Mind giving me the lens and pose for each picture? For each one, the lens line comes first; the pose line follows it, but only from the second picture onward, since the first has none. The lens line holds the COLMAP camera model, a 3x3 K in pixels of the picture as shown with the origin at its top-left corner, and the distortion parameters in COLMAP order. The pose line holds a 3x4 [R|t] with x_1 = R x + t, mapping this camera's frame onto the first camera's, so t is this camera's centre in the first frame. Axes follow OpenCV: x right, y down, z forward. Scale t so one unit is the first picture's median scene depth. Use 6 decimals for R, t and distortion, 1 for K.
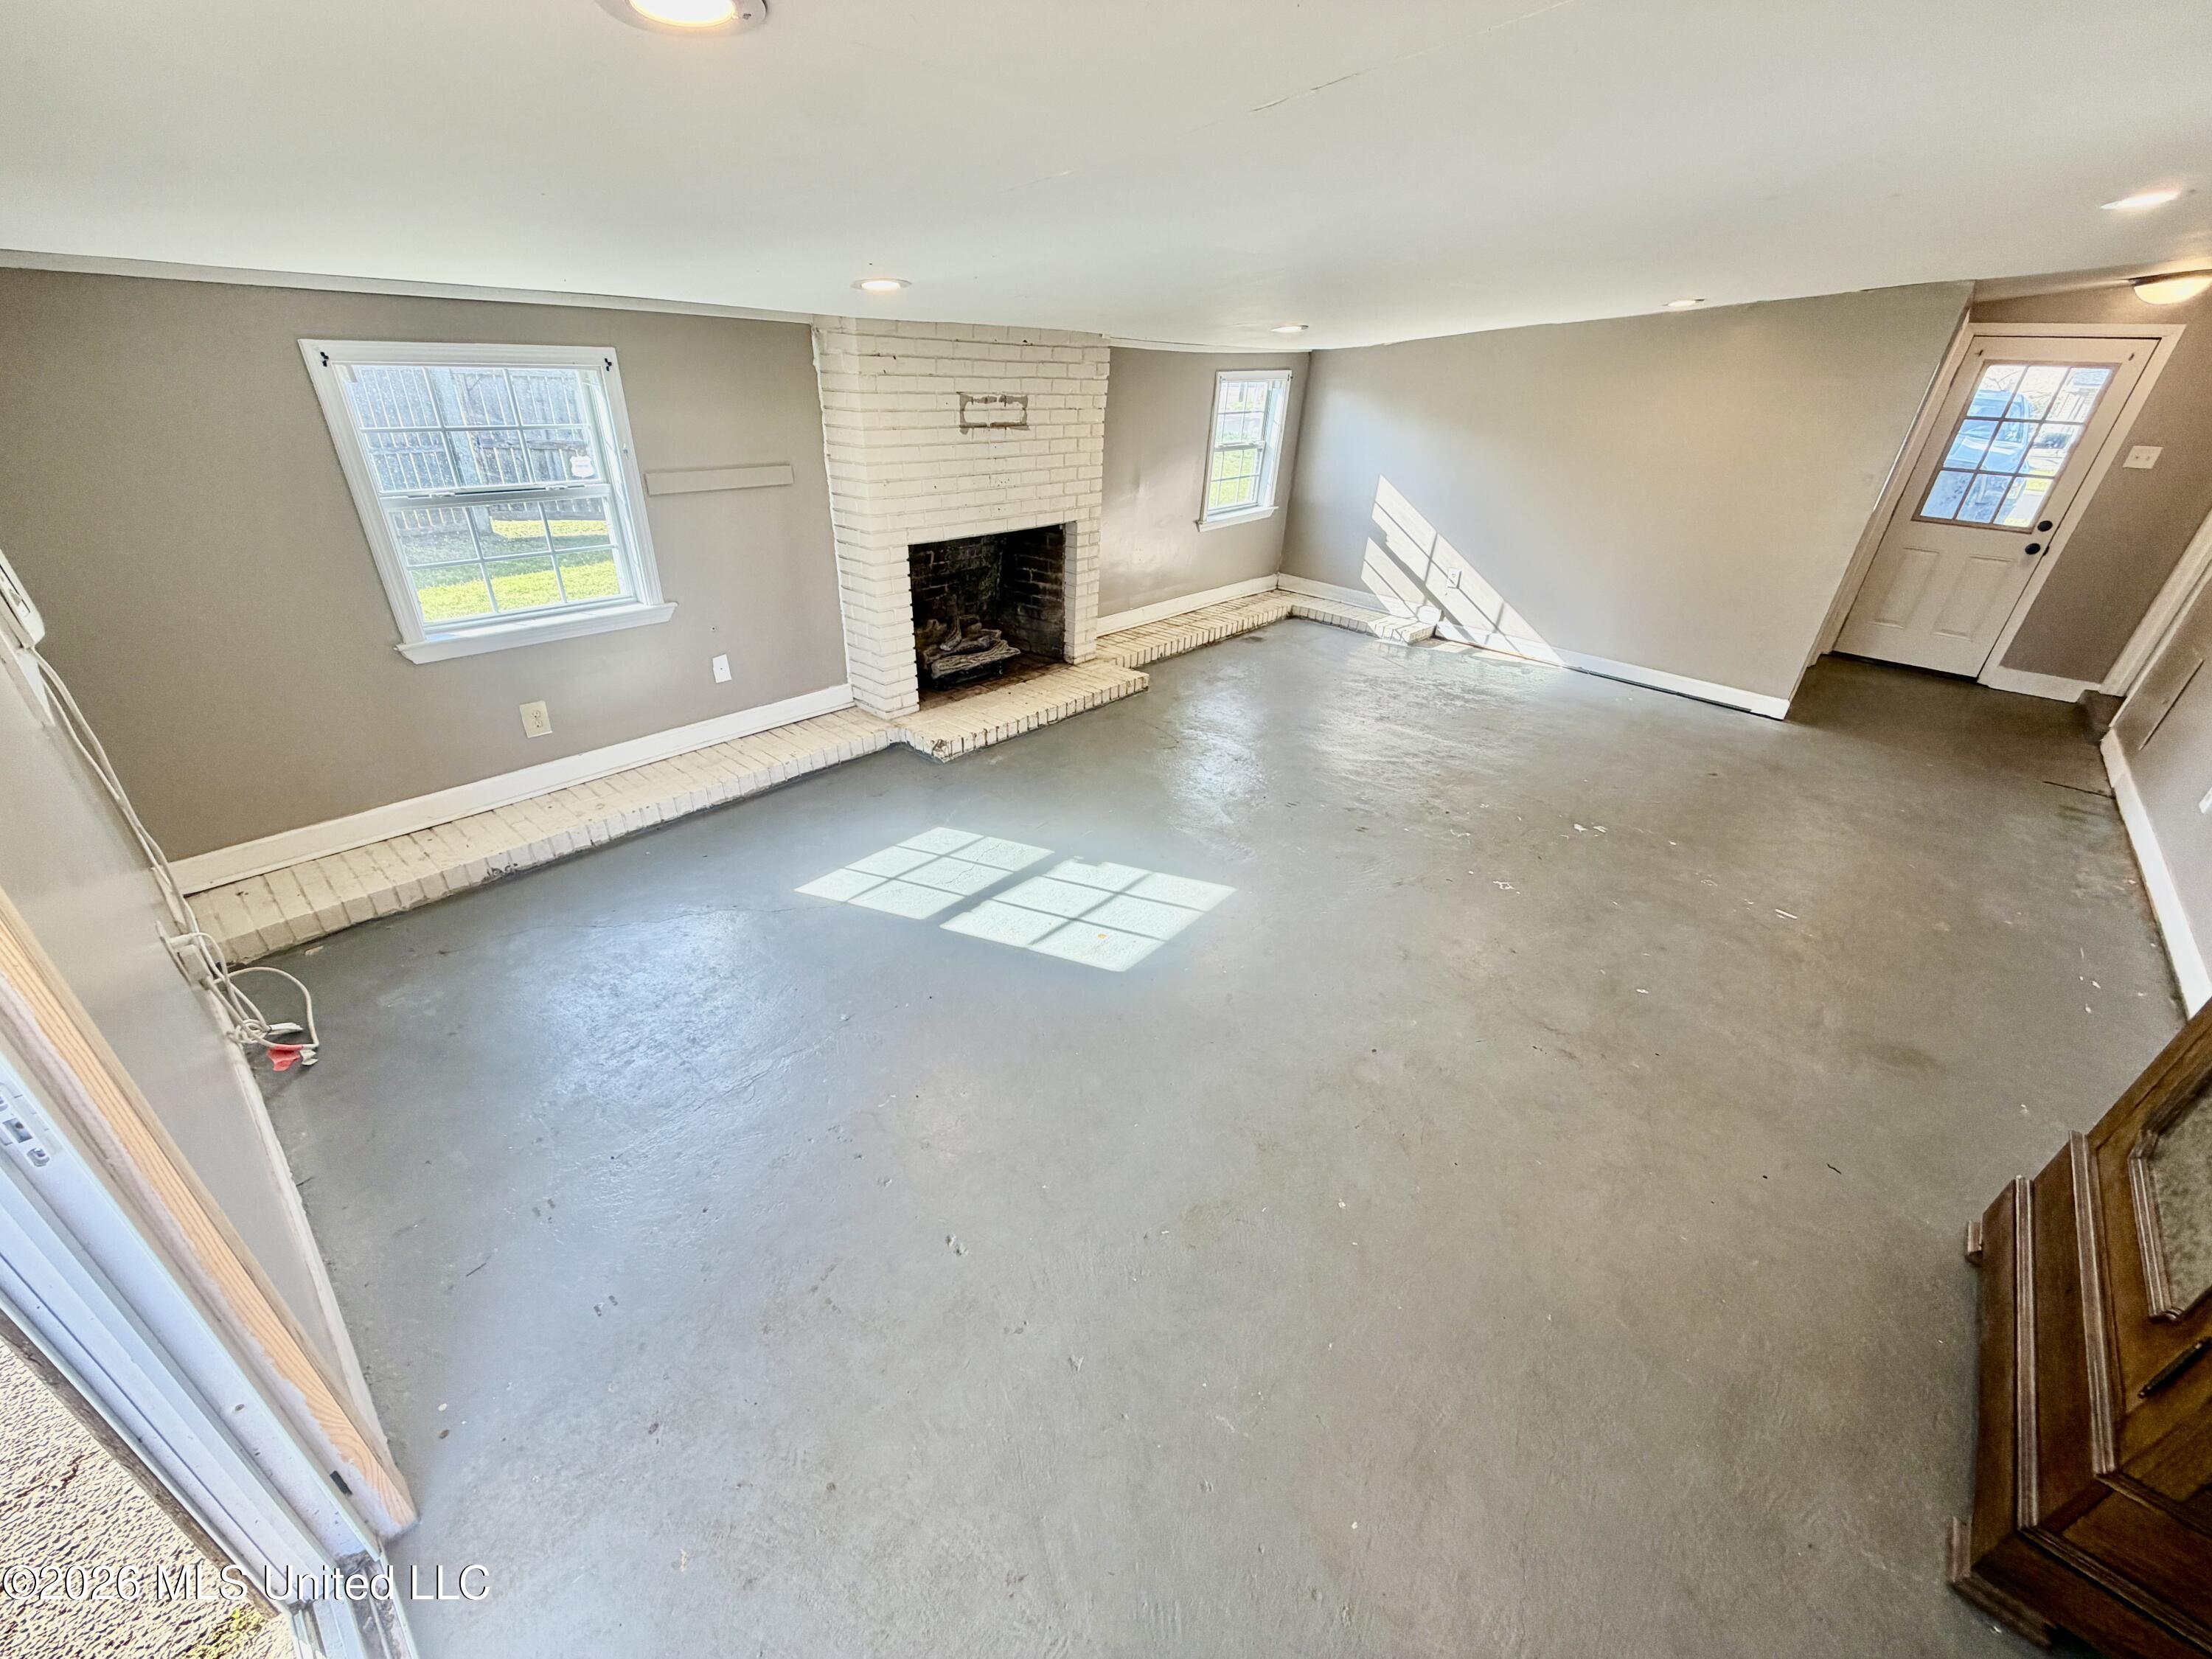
lens RADIAL K [[879.0, 0, 1098.8], [0, 879.0, 830.8], [0, 0, 1]] dist [0.004398, 0.000433]
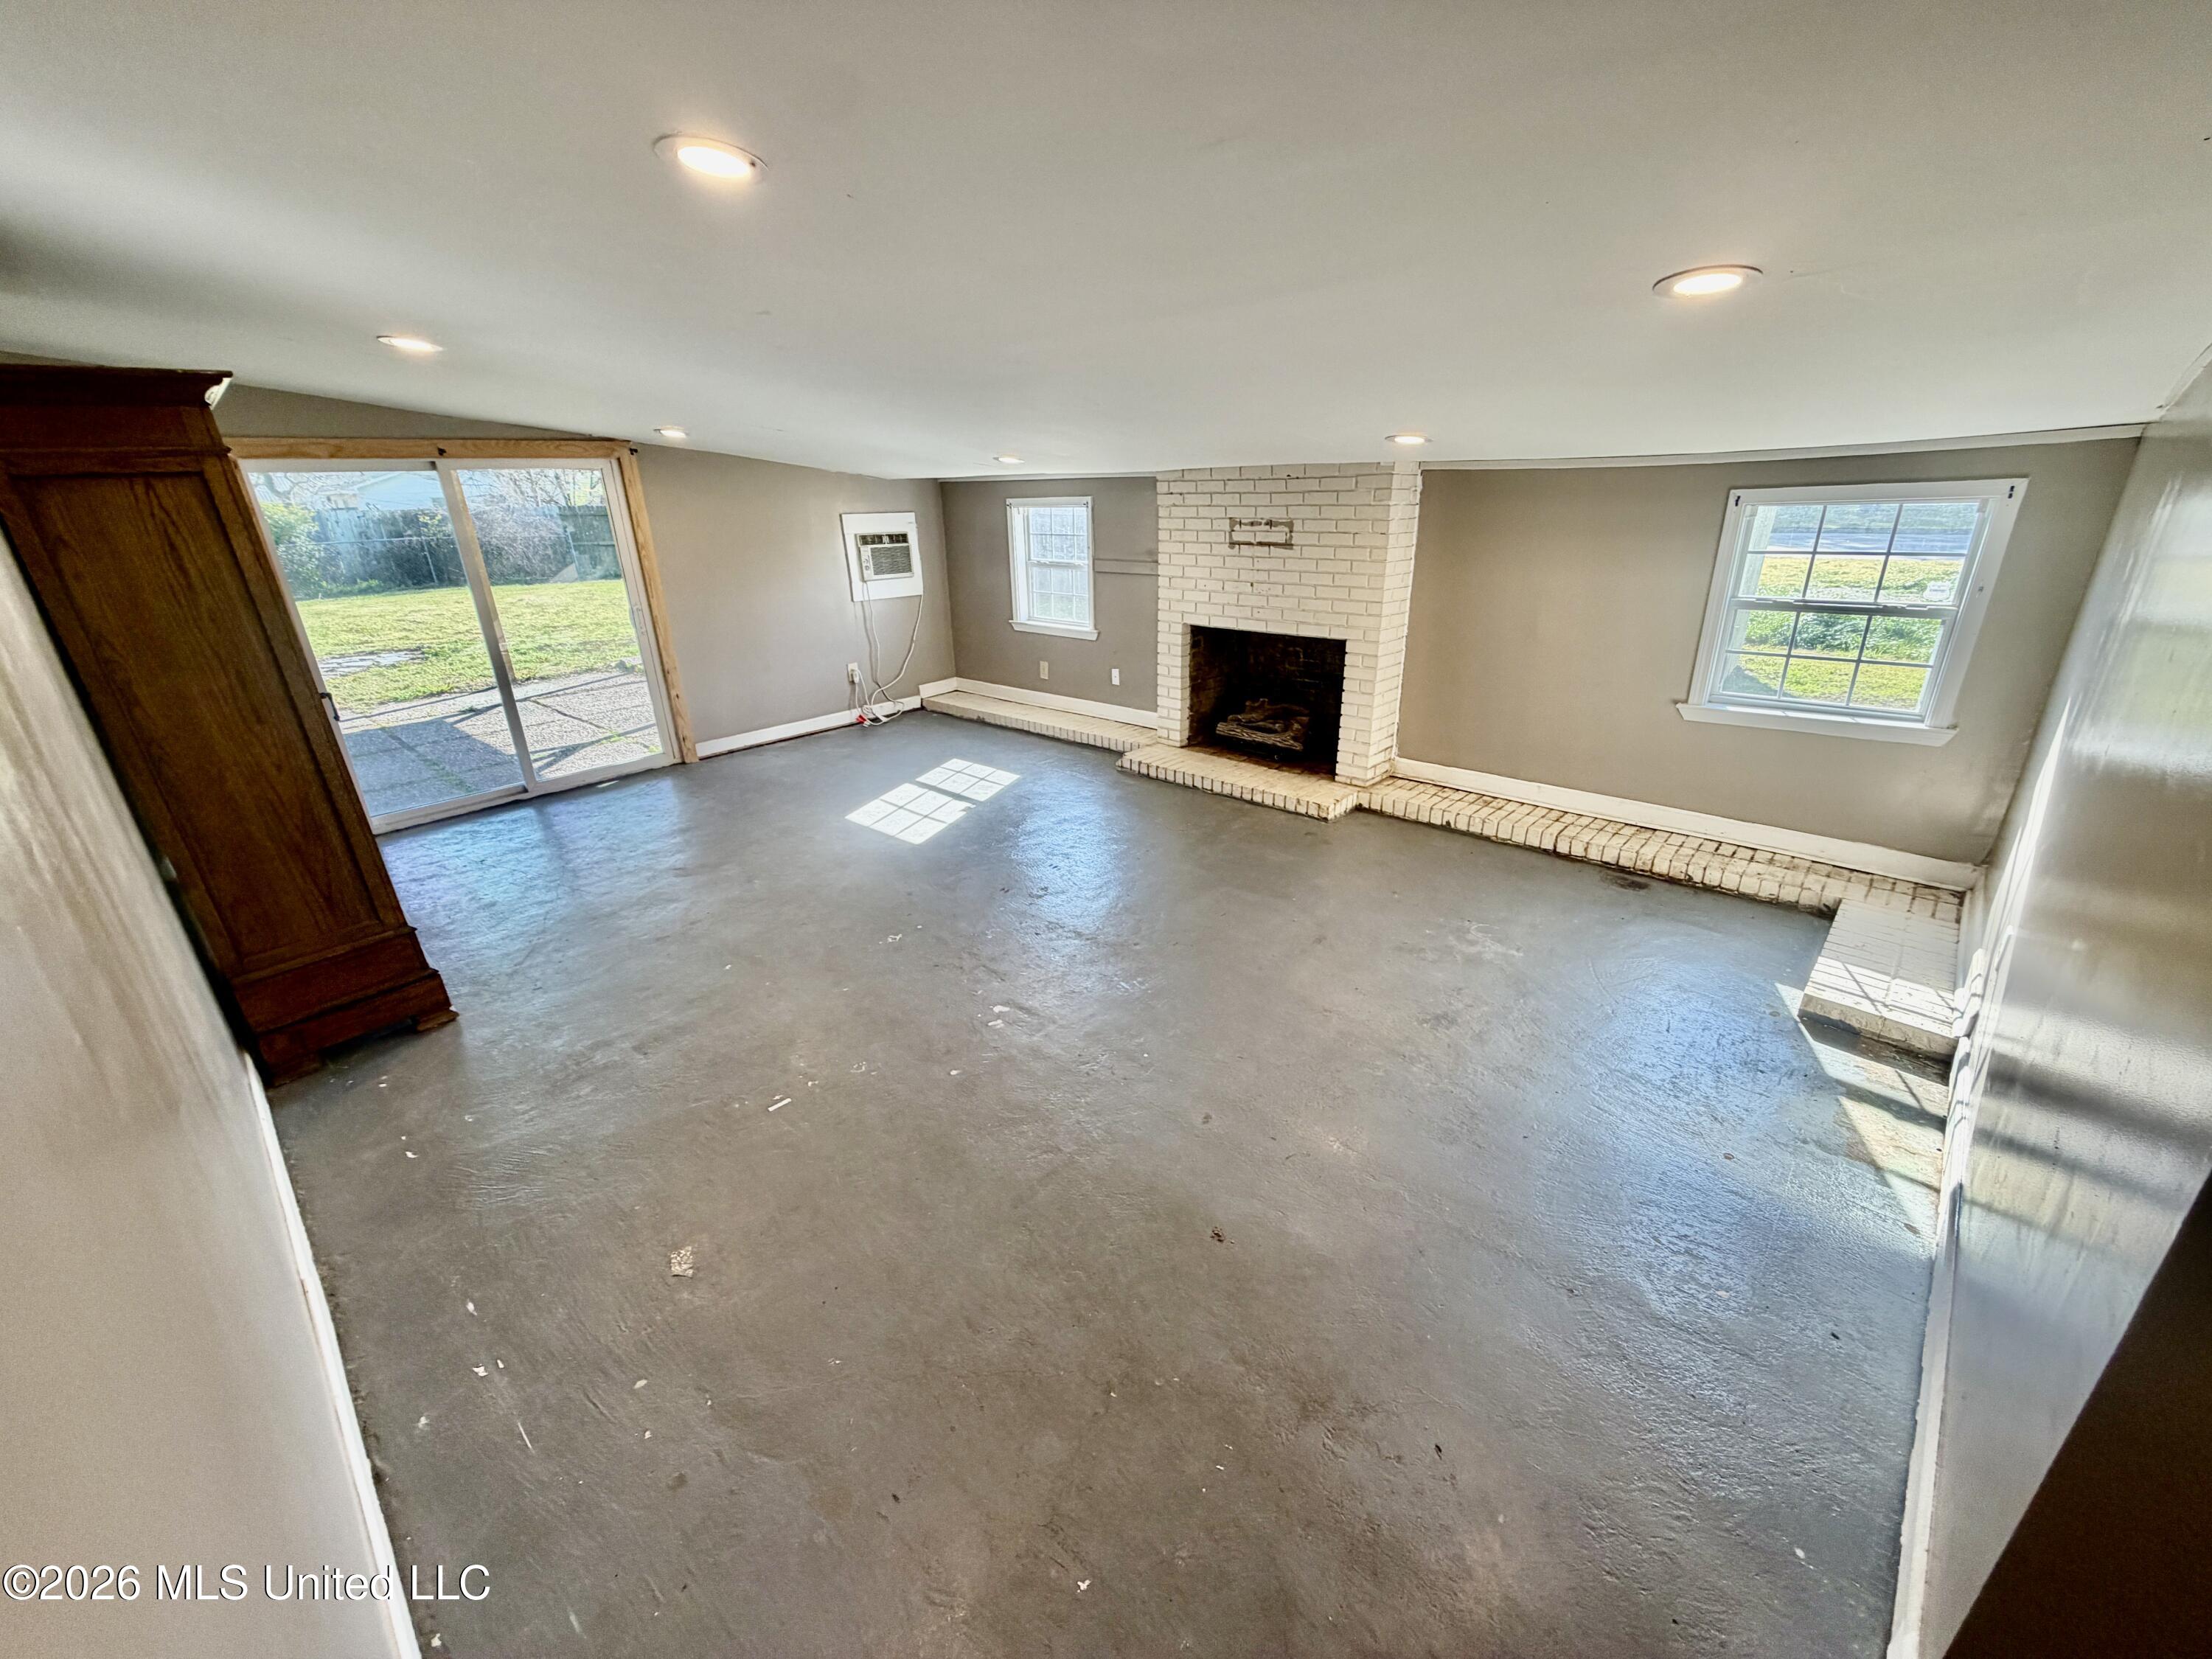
lens RADIAL K [[879.0, 0, 1100.3], [0, 879.0, 831.7], [0, 0, 1]] dist [0.004398, 0.000433]
pose [[-0.024929, 0.329105, -0.943964, 1.118135], [-0.452332, 0.838355, 0.304231, -0.388223], [0.891501, 0.434569, 0.127966, 0.802517]]
